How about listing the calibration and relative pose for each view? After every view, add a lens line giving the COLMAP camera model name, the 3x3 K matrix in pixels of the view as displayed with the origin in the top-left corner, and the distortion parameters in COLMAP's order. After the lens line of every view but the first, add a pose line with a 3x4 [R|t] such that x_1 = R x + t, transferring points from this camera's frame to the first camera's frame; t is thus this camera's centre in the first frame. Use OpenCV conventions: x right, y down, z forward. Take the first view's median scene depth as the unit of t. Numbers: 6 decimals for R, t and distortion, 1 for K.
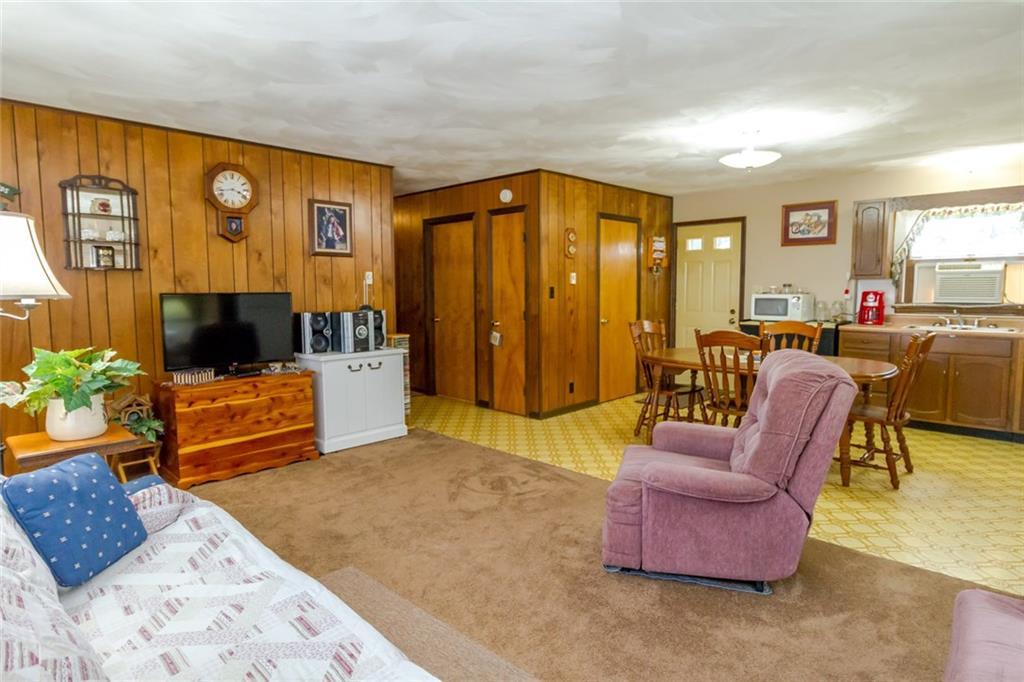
lens RADIAL K [[560.3, 0, 511.8], [0, 560.3, 343.3], [0, 0, 1]] dist [-0.007308, -0.001915]
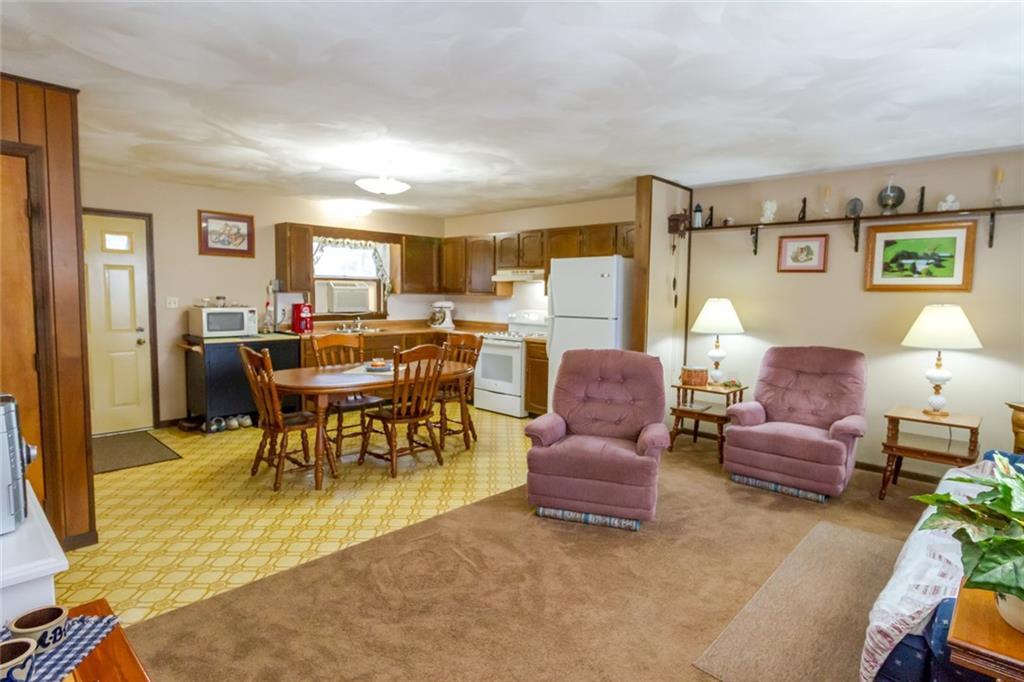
lens RADIAL K [[560.3, 0, 516.4], [0, 560.3, 330.2], [0, 0, 1]] dist [-0.007308, -0.001915]
pose [[-0.009378, -0.065600, 0.997802, -0.559442], [0.086415, 0.994060, 0.066167, -0.085661], [-0.996215, 0.086846, -0.003654, 0.639362]]
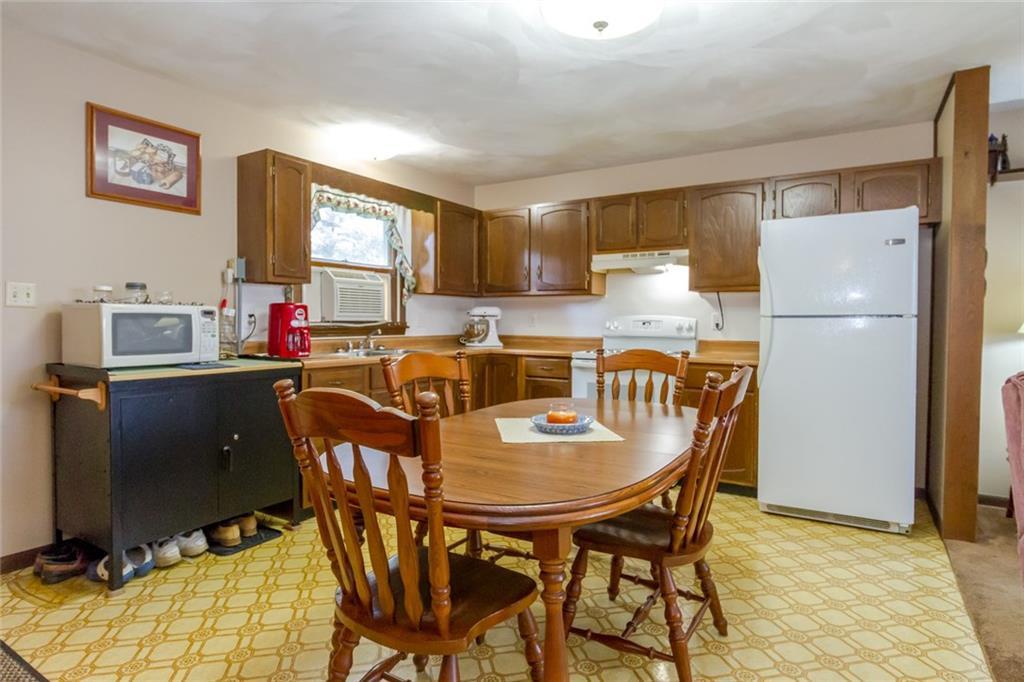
lens RADIAL K [[560.3, 0, 510.4], [0, 560.3, 331.9], [0, 0, 1]] dist [-0.007308, -0.001915]
pose [[-0.210349, -0.015419, 0.977505, -0.015094], [0.094953, 0.994826, 0.036125, -0.067649], [-0.973004, 0.100416, -0.207797, 0.998252]]
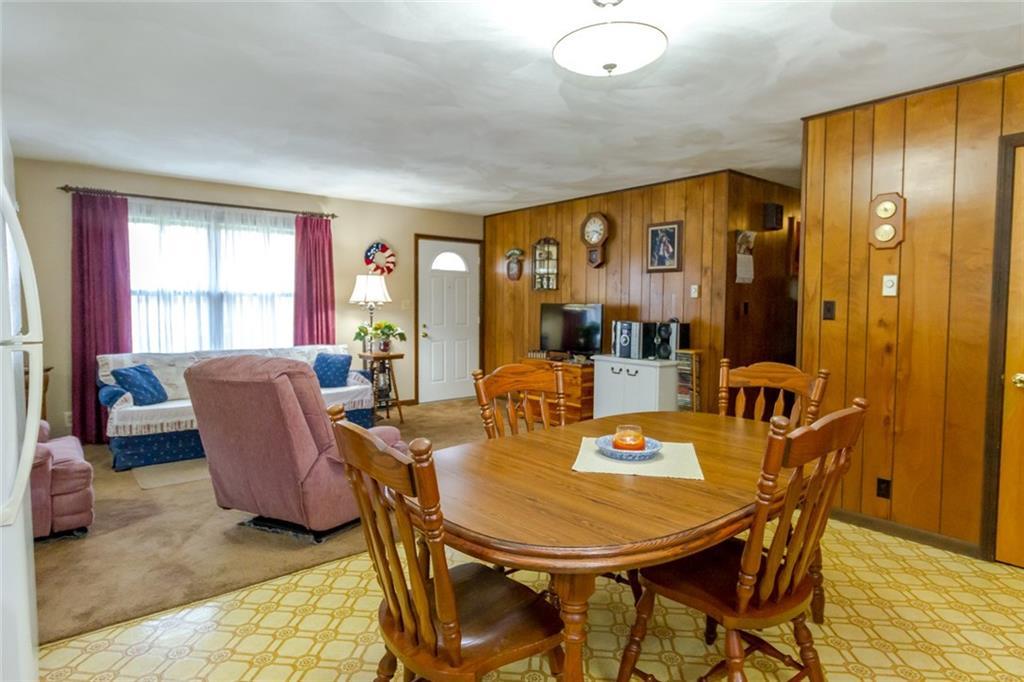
lens RADIAL K [[560.3, 0, 498.4], [0, 560.3, 328.0], [0, 0, 1]] dist [-0.007308, -0.001915]
pose [[-0.135315, 0.050252, -0.989527, 0.795171], [-0.106686, 0.992167, 0.064975, -0.082259], [0.985042, 0.114361, -0.128894, 0.817957]]
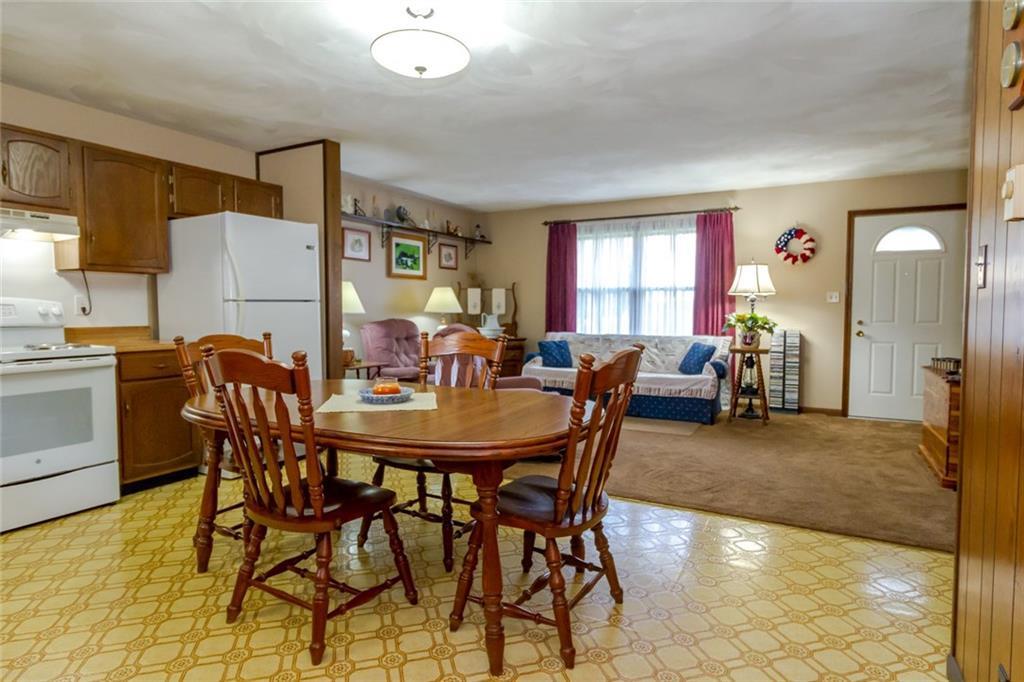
lens RADIAL K [[560.3, 0, 514.1], [0, 560.3, 341.9], [0, 0, 1]] dist [-0.007308, -0.001915]
pose [[-0.963800, 0.021855, -0.265729, 0.416093], [-0.021469, 0.987037, 0.159048, -0.103376], [0.265760, 0.158995, -0.950838, 1.362110]]
